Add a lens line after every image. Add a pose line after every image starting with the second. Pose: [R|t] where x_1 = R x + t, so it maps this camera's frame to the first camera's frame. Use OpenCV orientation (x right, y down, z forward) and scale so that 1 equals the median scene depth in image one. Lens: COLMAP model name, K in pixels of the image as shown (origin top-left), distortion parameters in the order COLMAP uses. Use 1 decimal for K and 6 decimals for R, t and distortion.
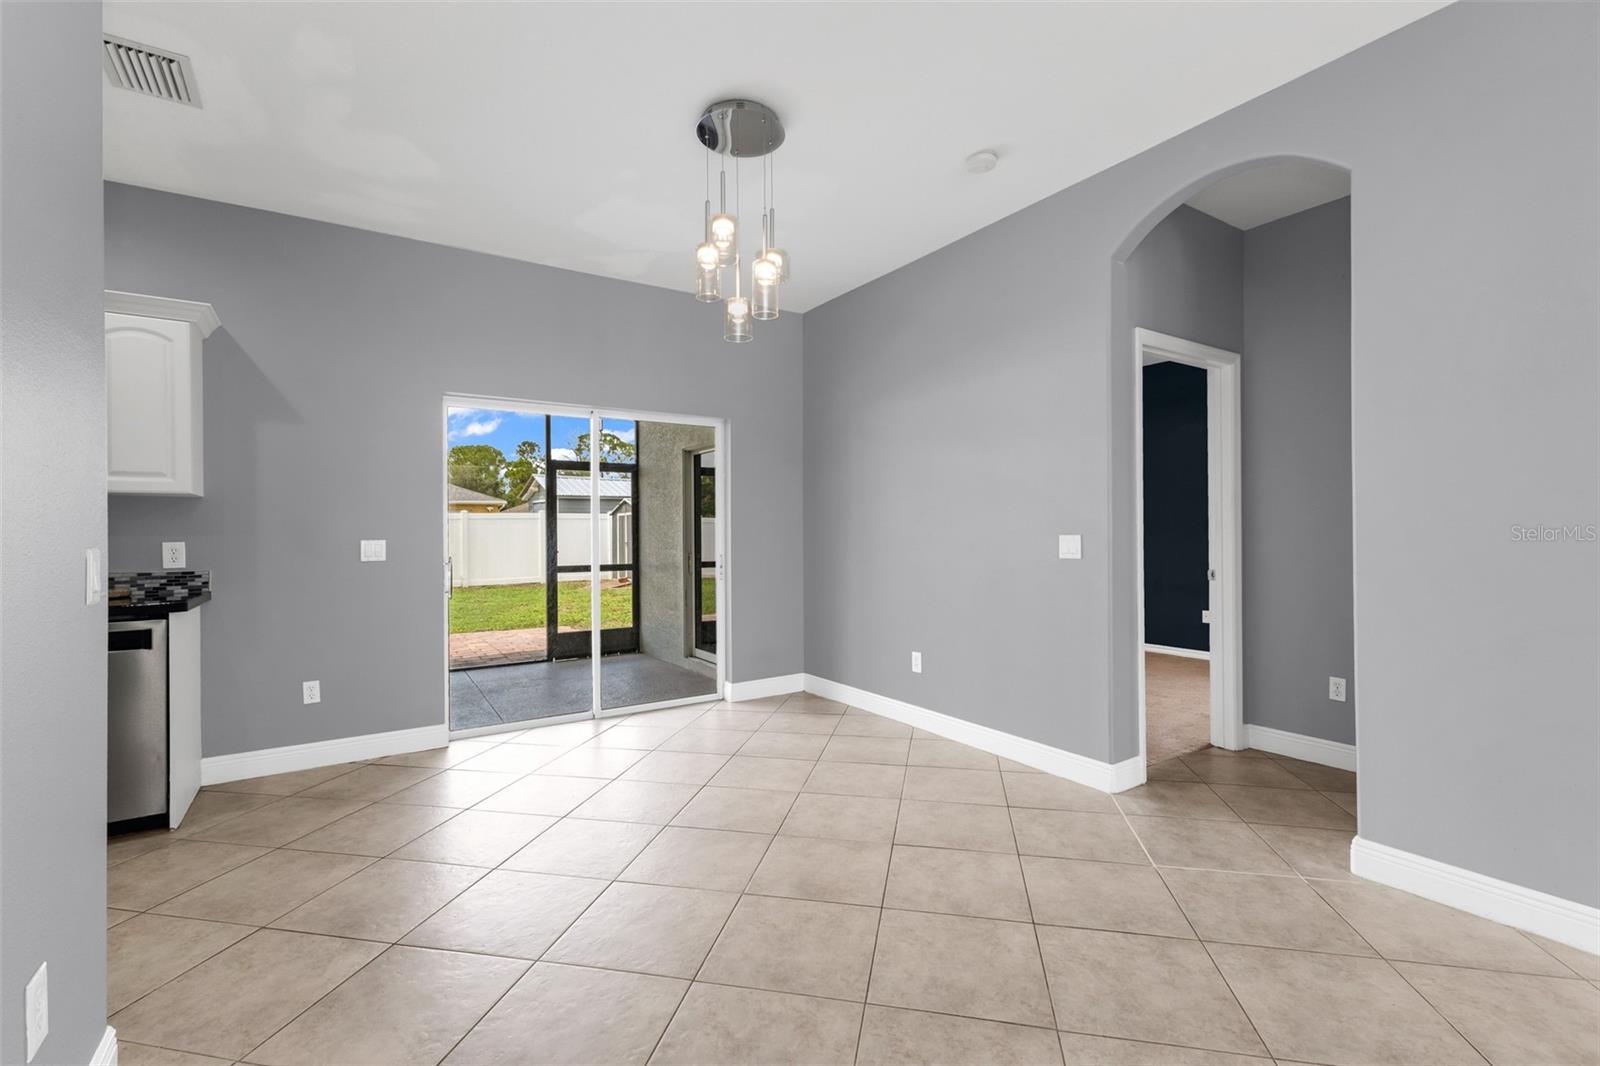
lens RADIAL K [[705.5, 0, 793.9], [0, 705.5, 527.7], [0, 0, 1]] dist [0.007853, 0.000100]
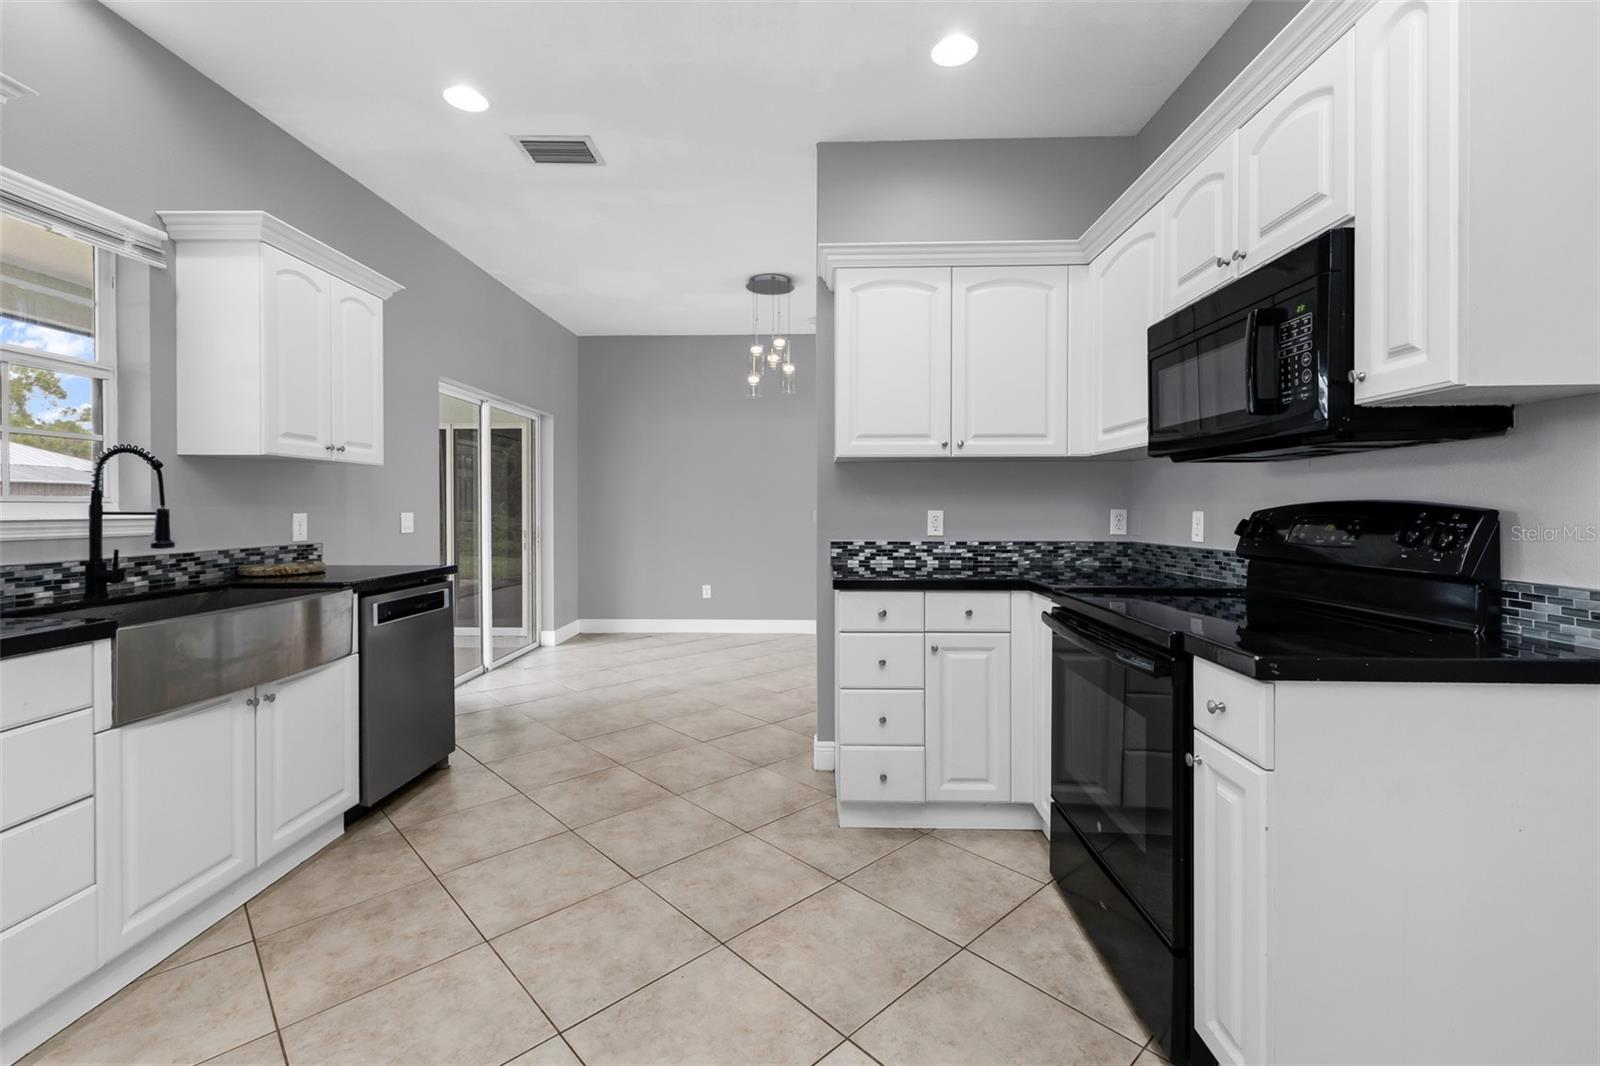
lens RADIAL K [[712.9, 0, 798.6], [0, 712.9, 517.1], [0, 0, 1]] dist [0.002505, 0.000439]
pose [[0.568659, -0.003428, 0.822566, -1.082575], [-0.007557, 0.999927, 0.009391, 0.009431], [-0.822539, -0.011556, 0.568592, -0.069920]]
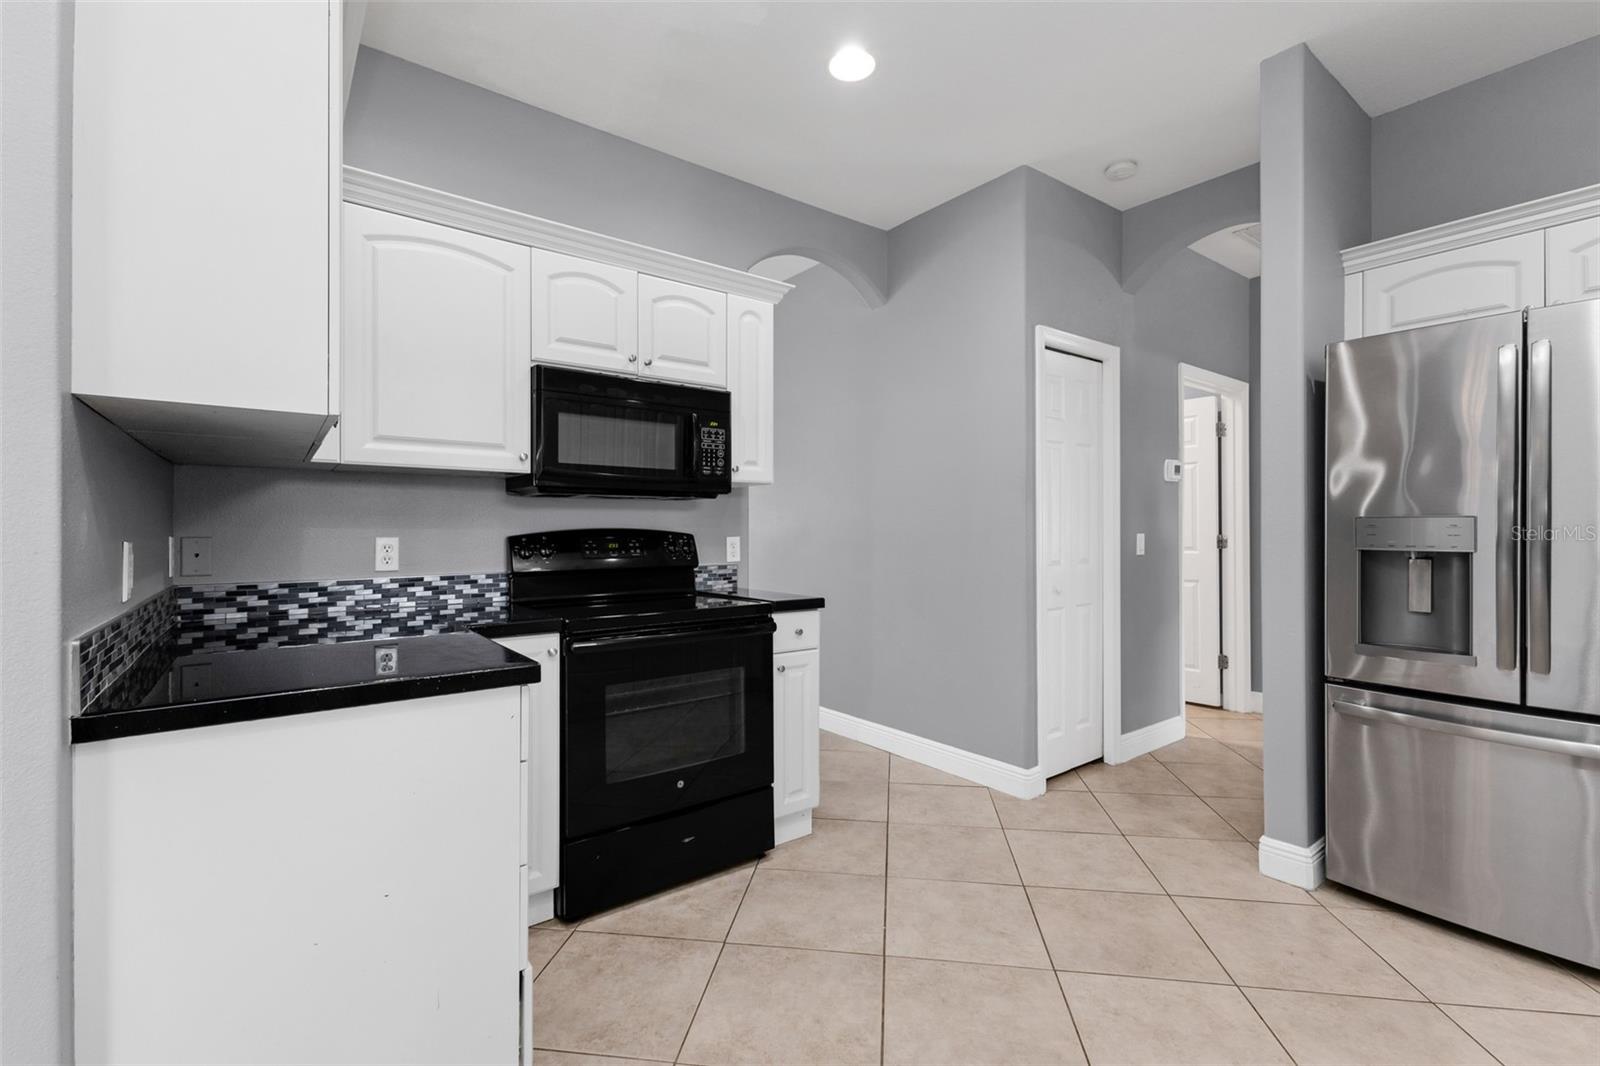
lens RADIAL K [[696.0, 0, 802.2], [0, 696.0, 530.2], [0, 0, 1]] dist [0.002278, -0.000400]
pose [[-0.996639, 0.008156, -0.081512, -0.635941], [0.008681, 0.999944, -0.006087, 0.008181], [0.081458, -0.006774, -0.996654, 0.628781]]
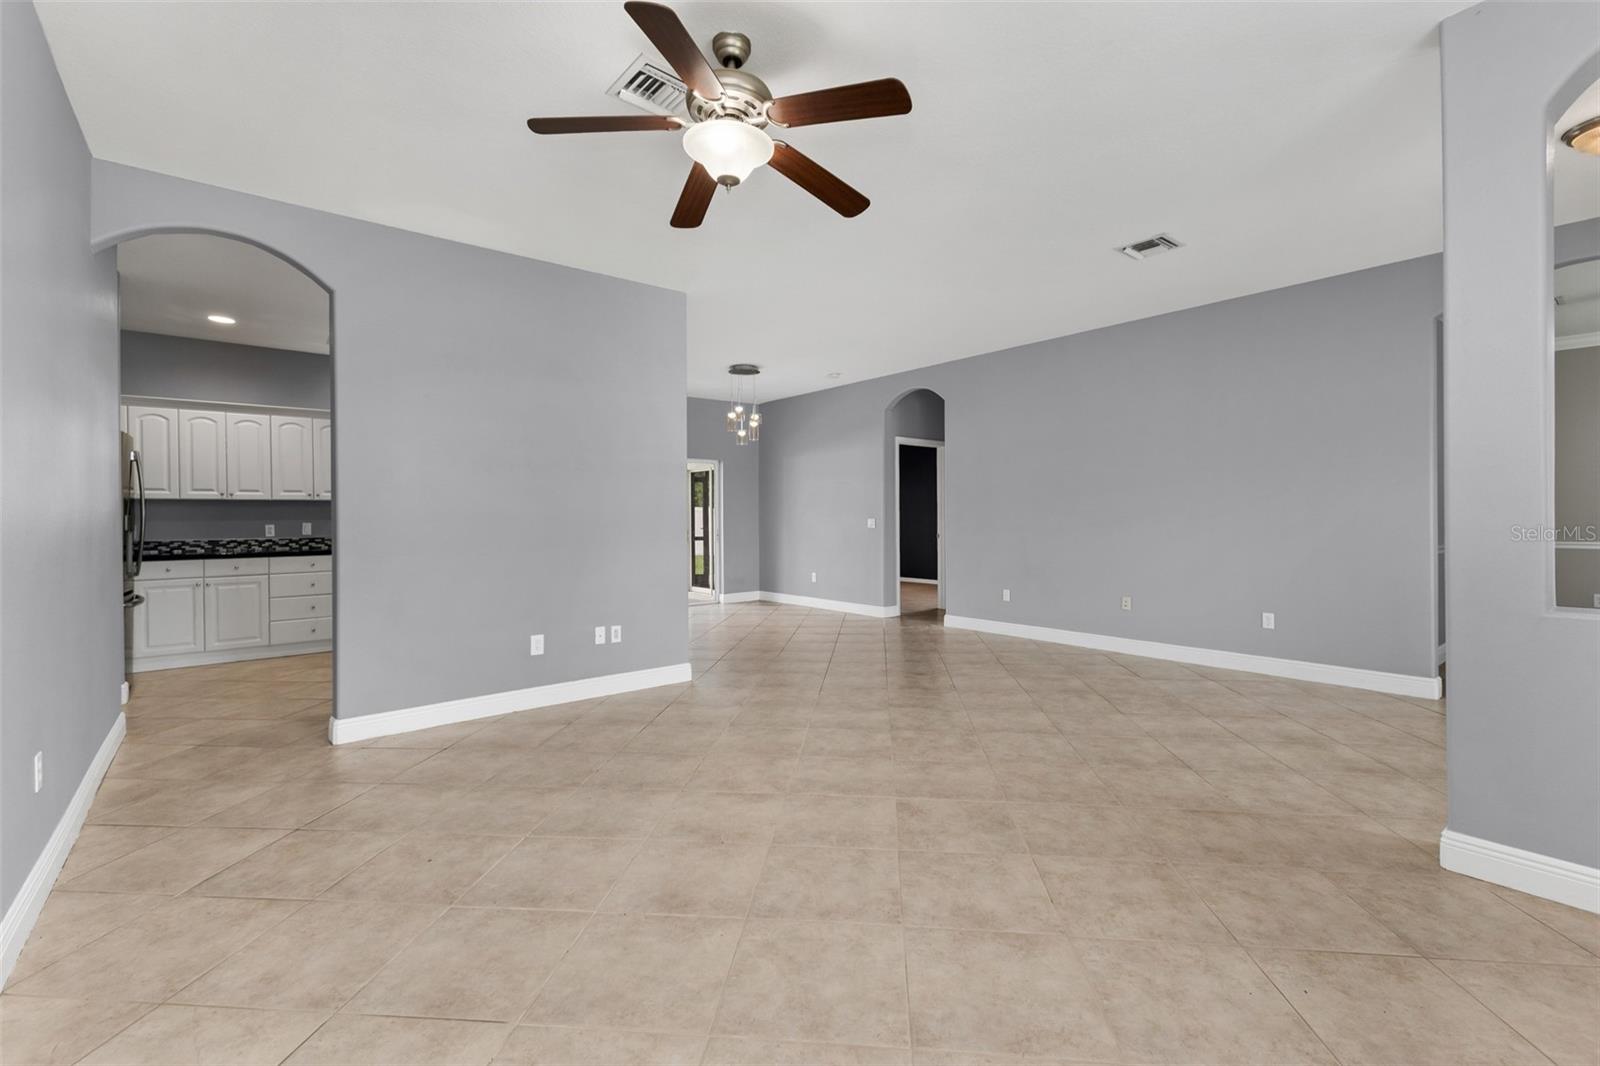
lens RADIAL K [[694.8, 0, 798.2], [0, 694.8, 519.8], [0, 0, 1]] dist [0.002256, -0.000307]
pose [[0.994299, -0.001283, 0.106621, -0.111111], [0.000653, 0.999982, 0.005939, -0.000059], [-0.106627, -0.005836, 0.994282, -1.222387]]
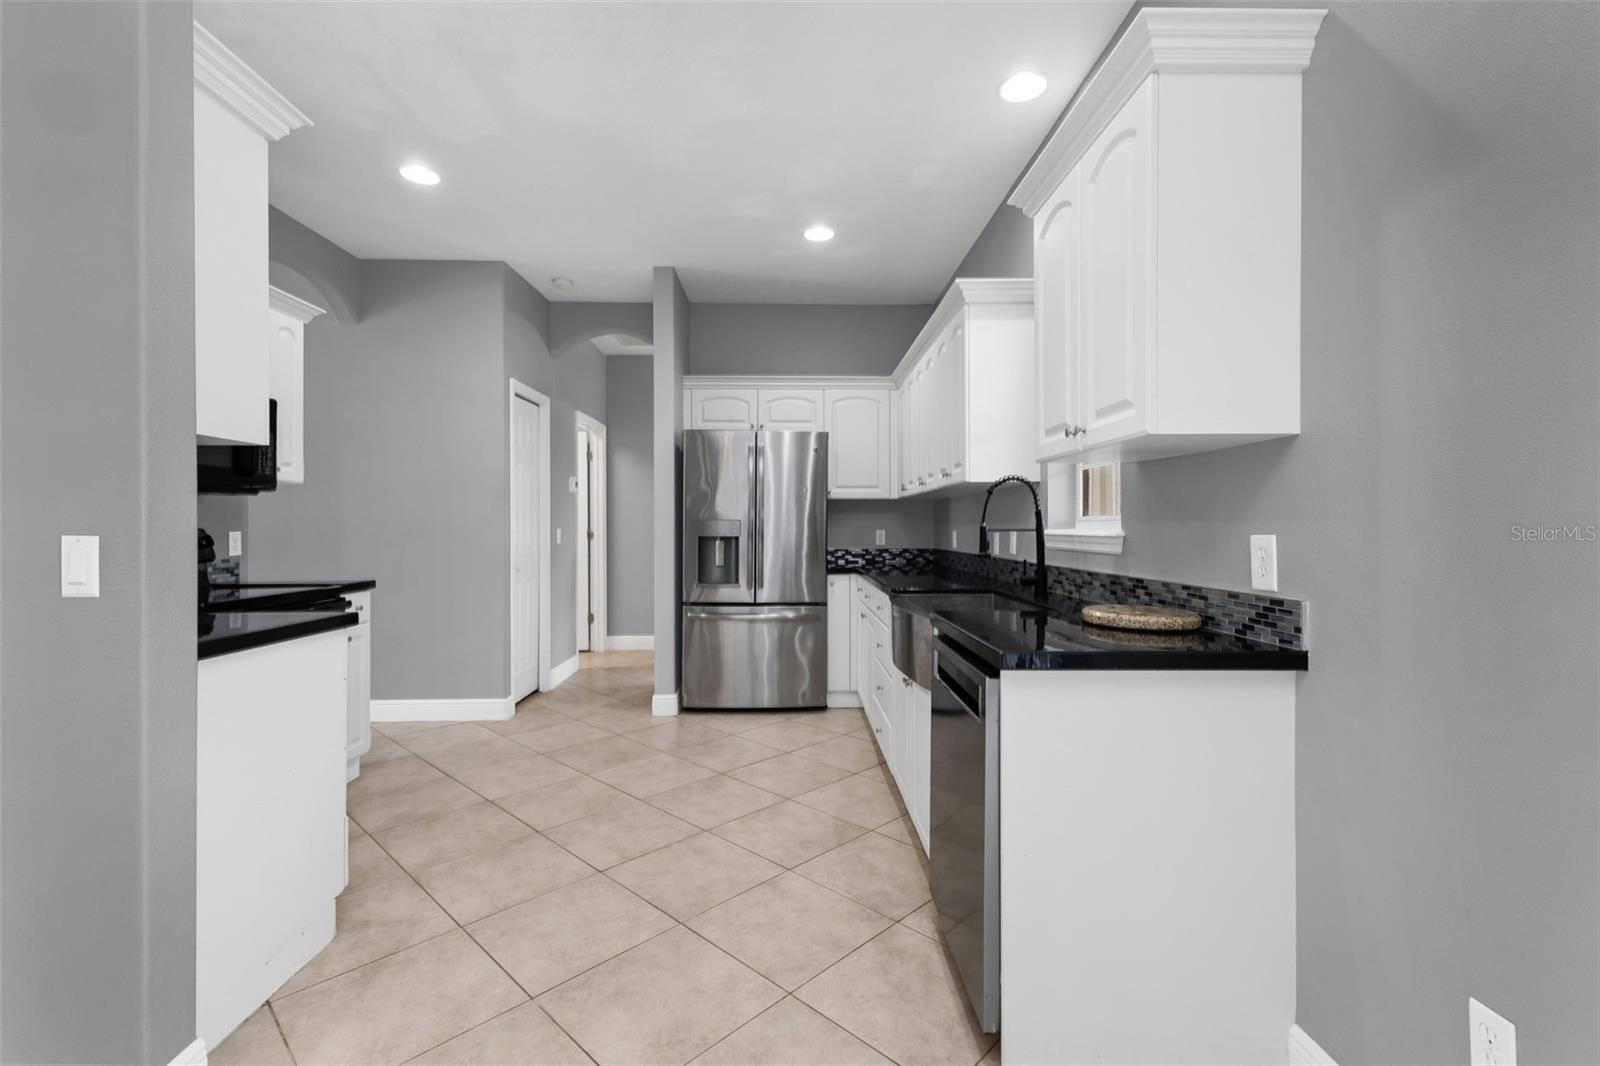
lens RADIAL K [[705.5, 0, 793.9], [0, 705.5, 527.7], [0, 0, 1]] dist [0.007853, 0.000100]
pose [[-0.529949, 0.007764, -0.847994, -0.252580], [0.008960, 0.999954, 0.003555, 0.009103], [0.847982, -0.005714, -0.529994, 0.835131]]
